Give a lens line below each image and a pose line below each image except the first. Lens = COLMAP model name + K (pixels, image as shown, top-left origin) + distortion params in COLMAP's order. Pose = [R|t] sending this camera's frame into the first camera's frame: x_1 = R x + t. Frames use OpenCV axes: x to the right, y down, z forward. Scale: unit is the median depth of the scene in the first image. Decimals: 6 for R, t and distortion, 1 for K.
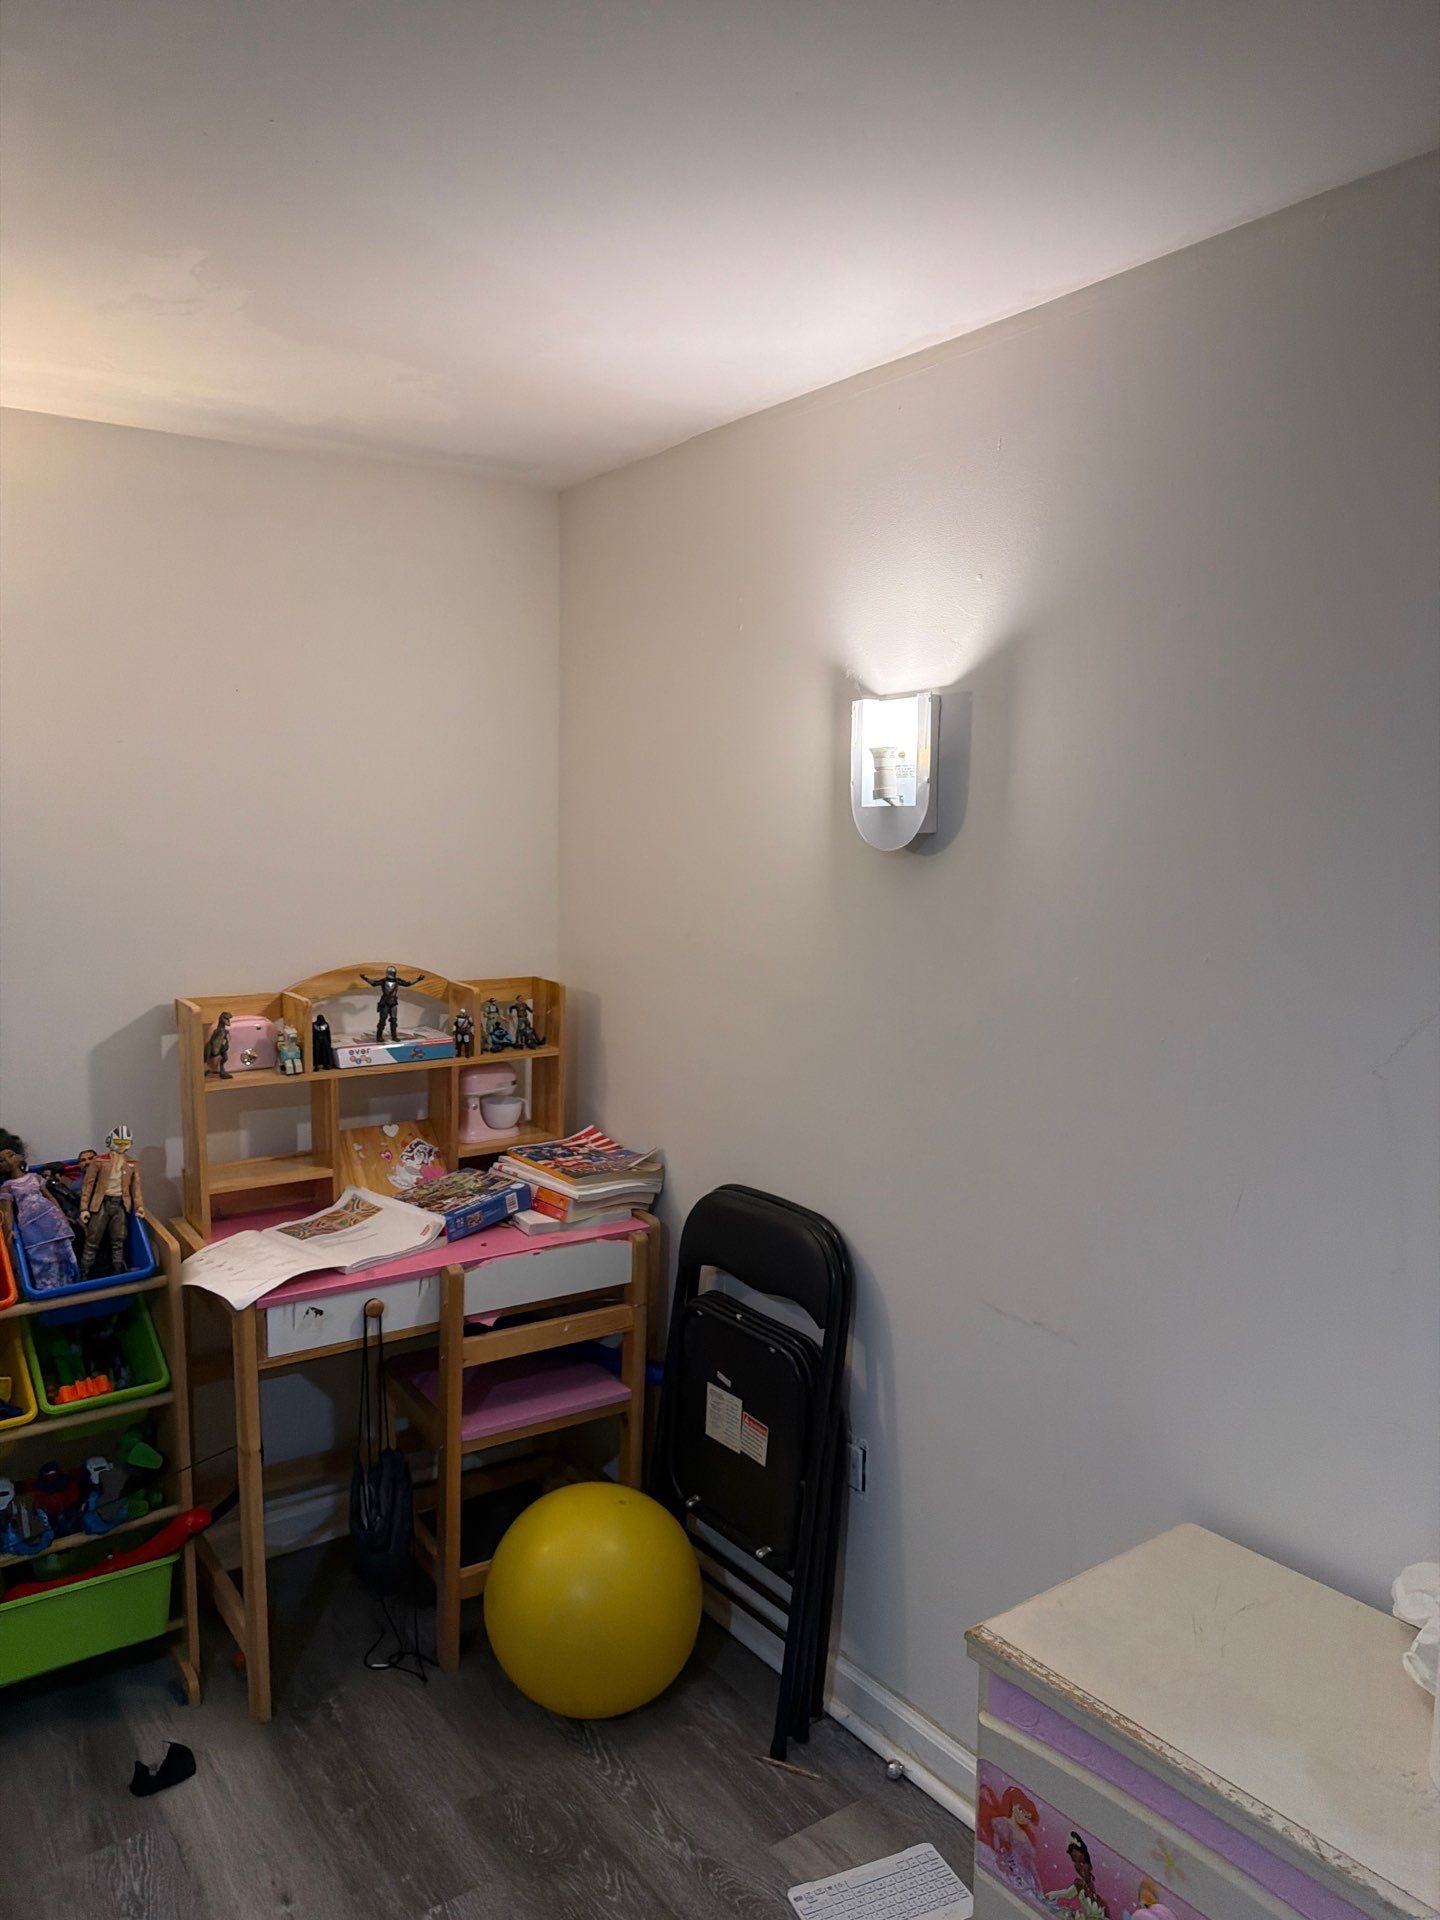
lens RADIAL K [[1391.2, 0, 720.0], [0, 1391.2, 960.0], [0, 0, 1]] dist [0.119653, -0.166049]
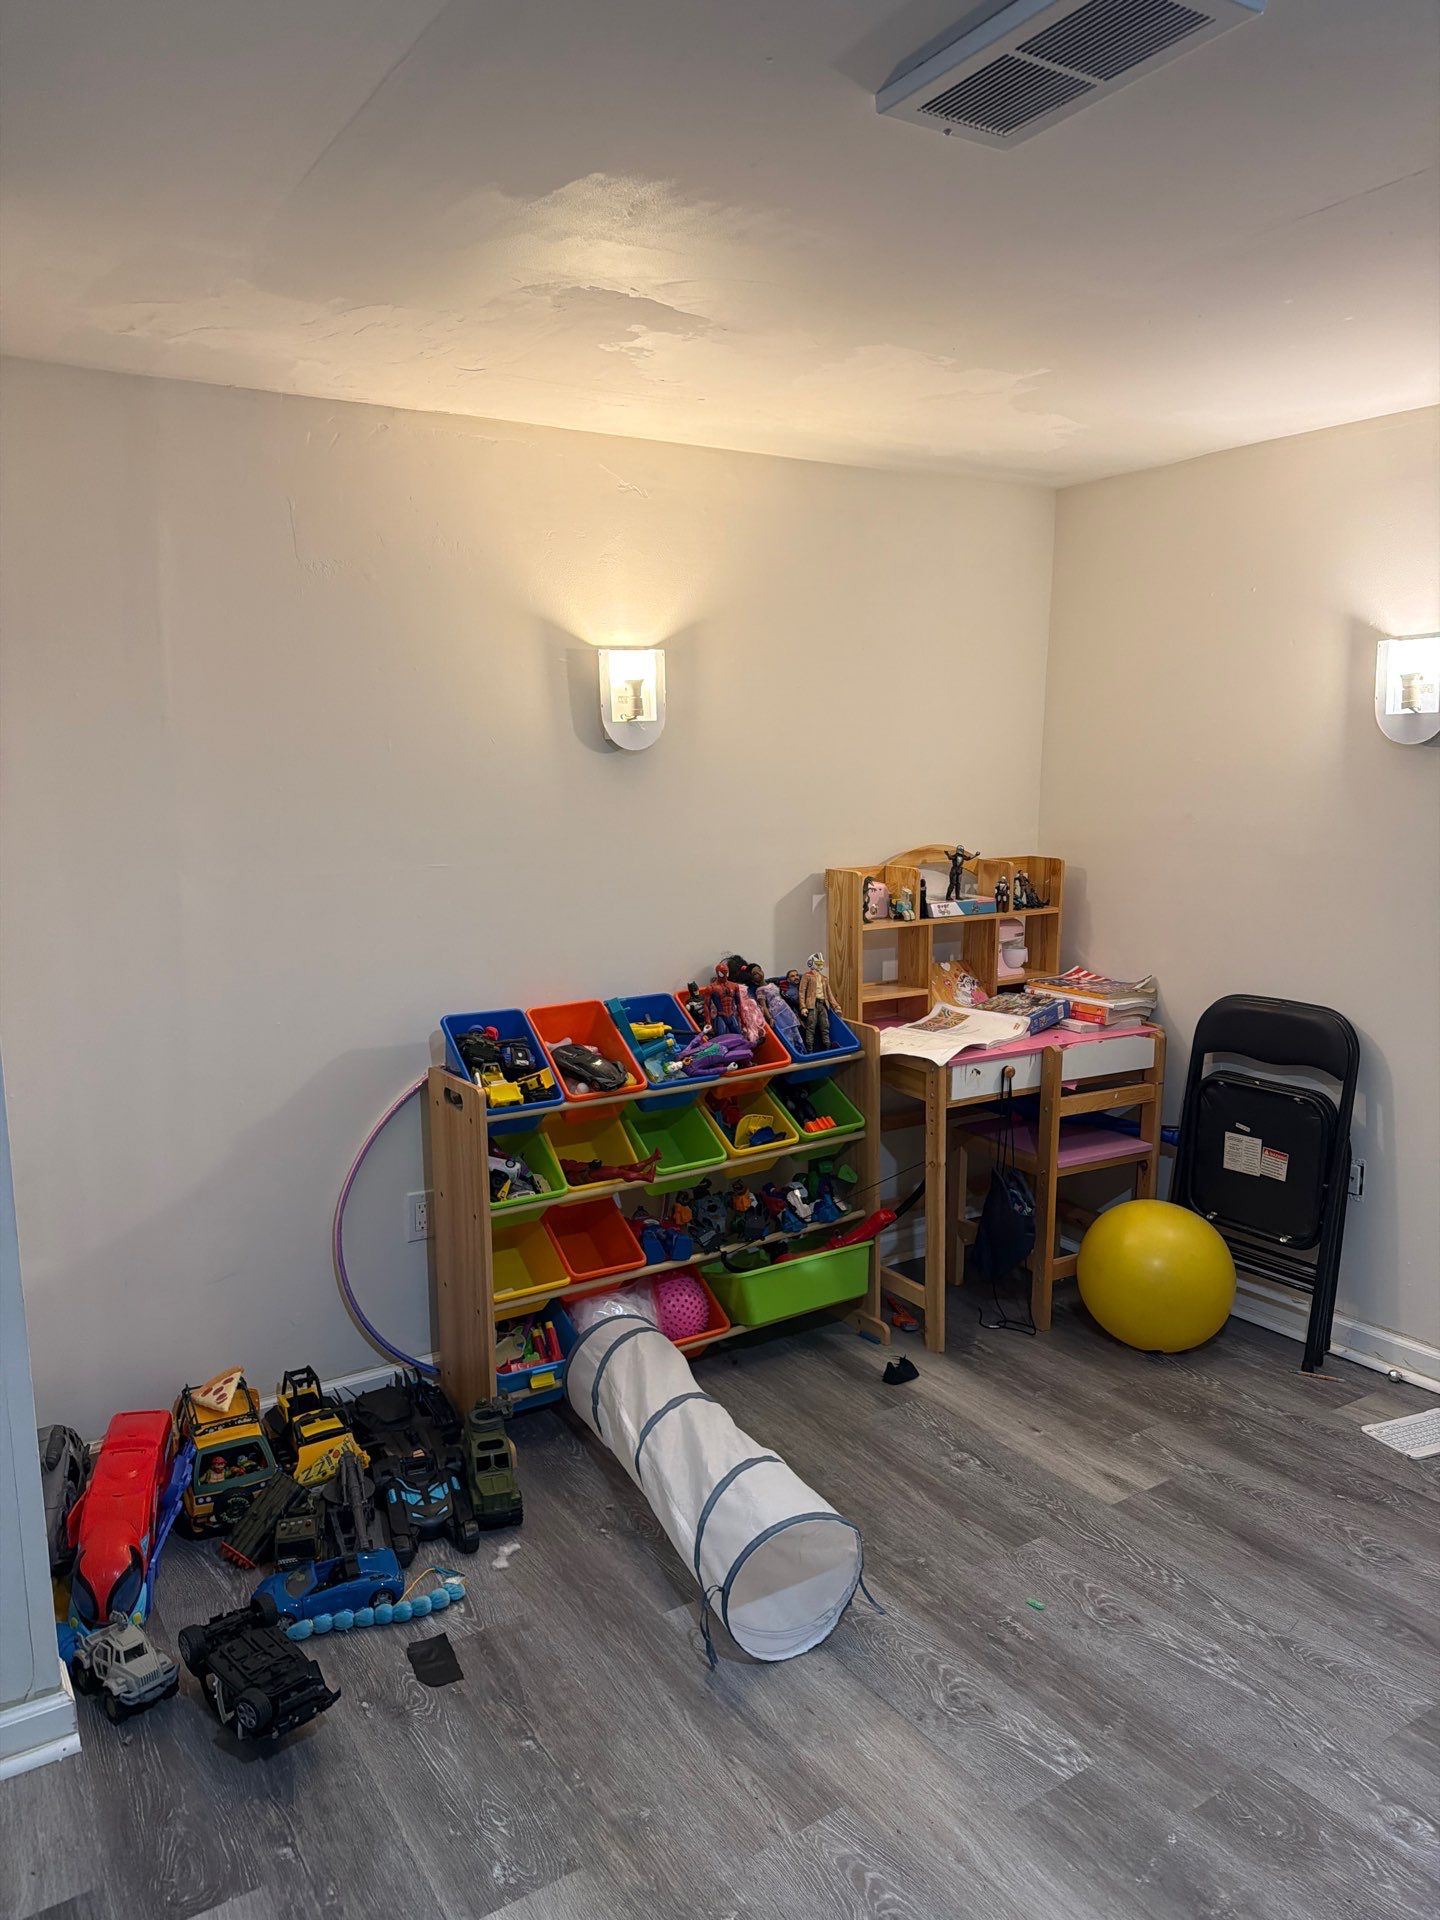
lens RADIAL K [[1358.9, 0, 721.1], [0, 1358.9, 936.4], [0, 0, 1]] dist [0.128156, -0.220512]
pose [[0.998982, -0.014522, -0.042713, -0.462737], [0.015502, 0.999622, 0.022712, 0.067078], [0.042367, -0.023351, 0.998829, -0.409455]]
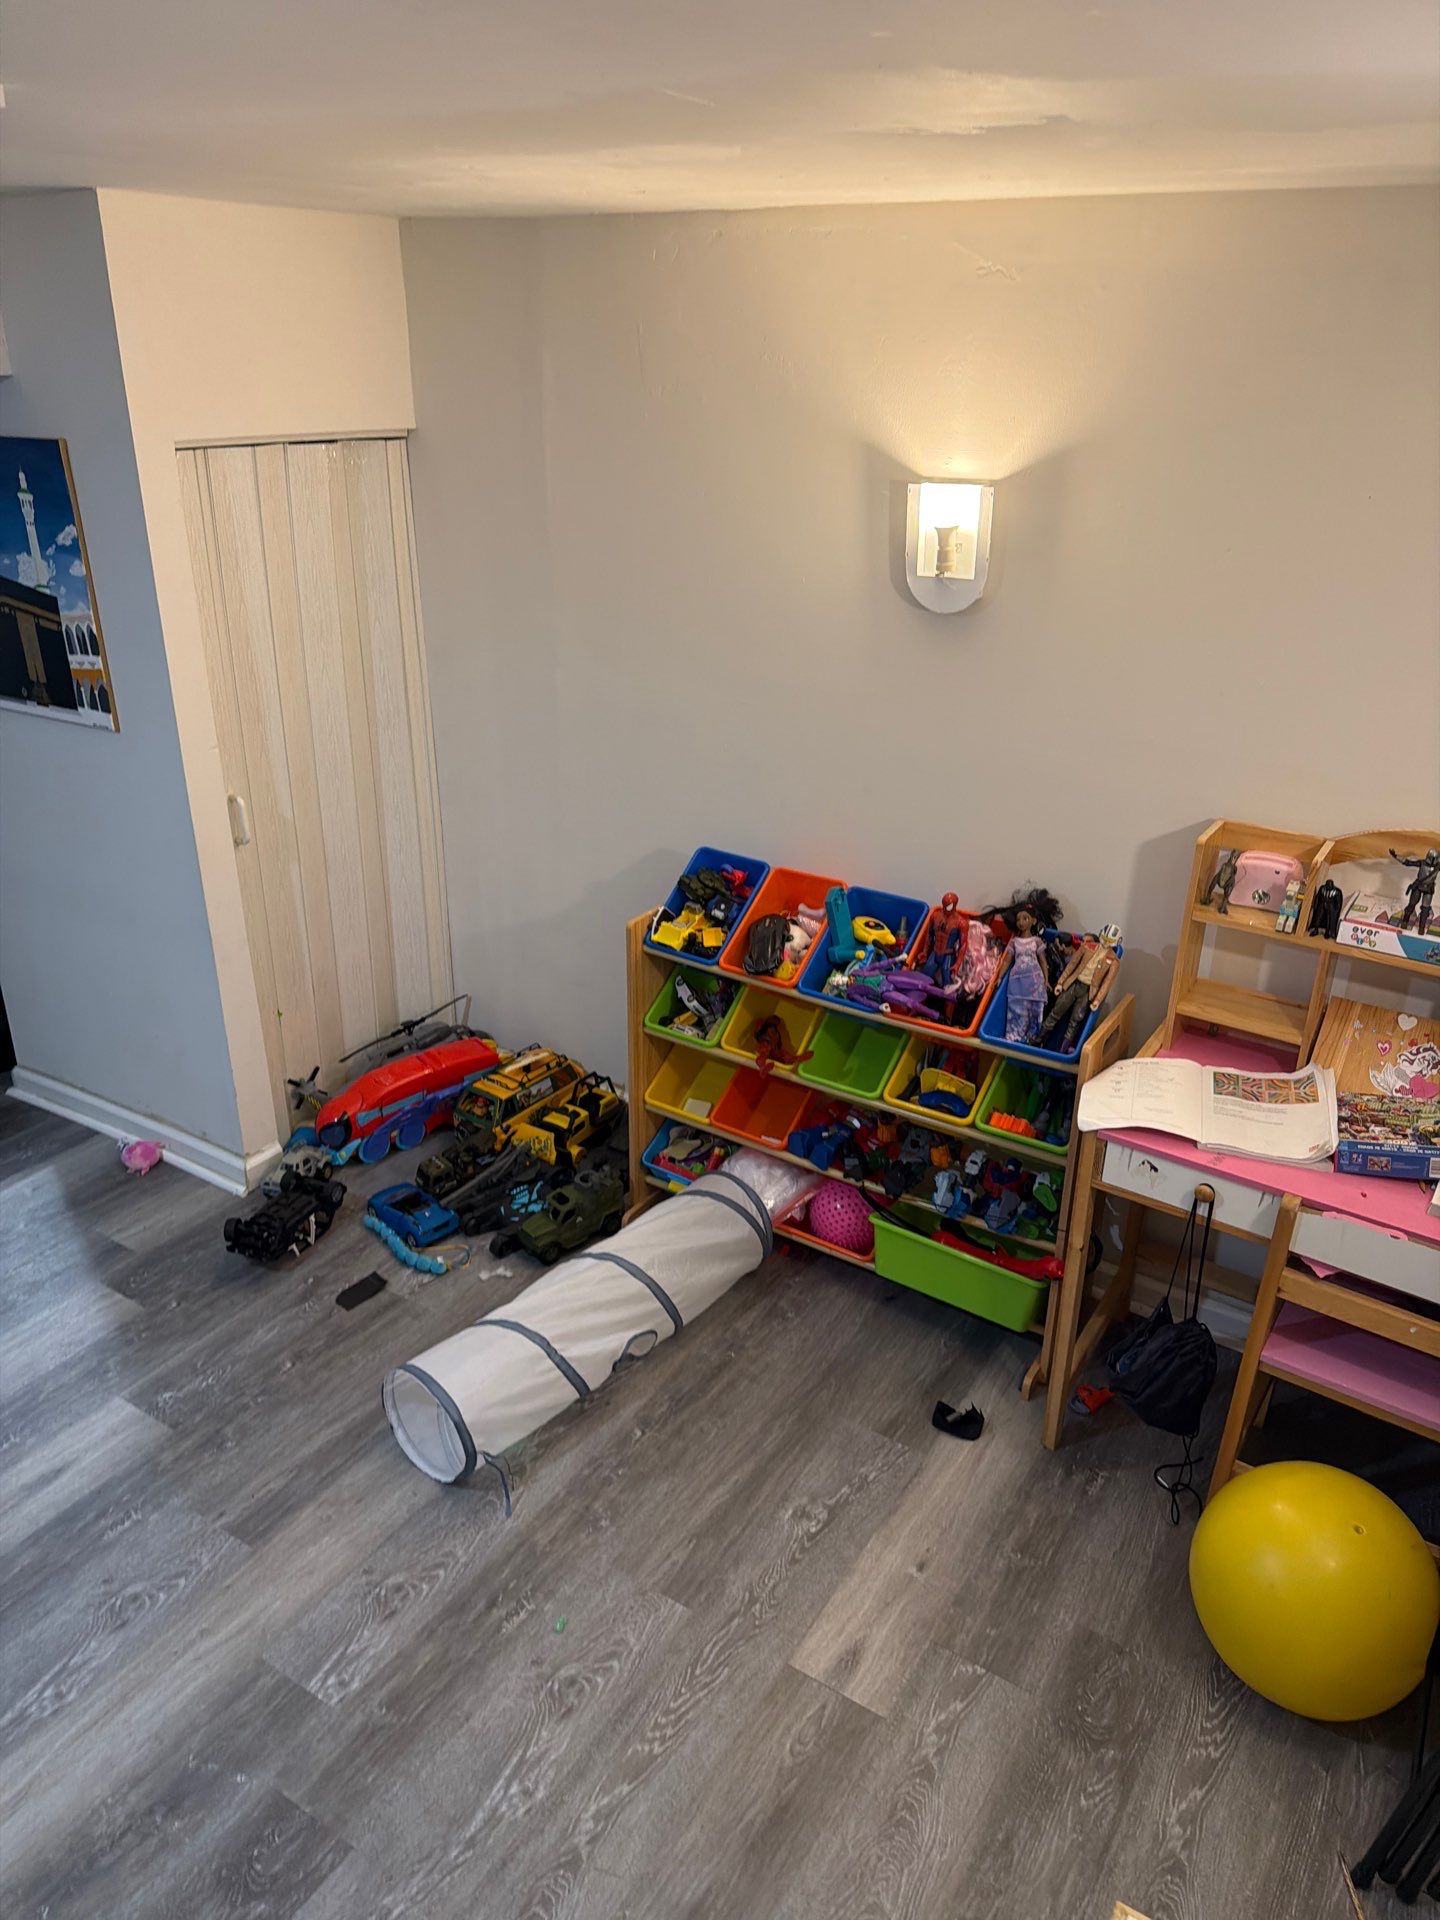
lens RADIAL K [[1360.8, 0, 697.2], [0, 1360.8, 950.8], [0, 0, 1]] dist [0.020917, -0.029295]
pose [[0.366110, 0.377729, -0.850461, 0.359850], [-0.105649, 0.924876, 0.365299, -0.213382], [0.924555, -0.043890, 0.378513, 0.307806]]
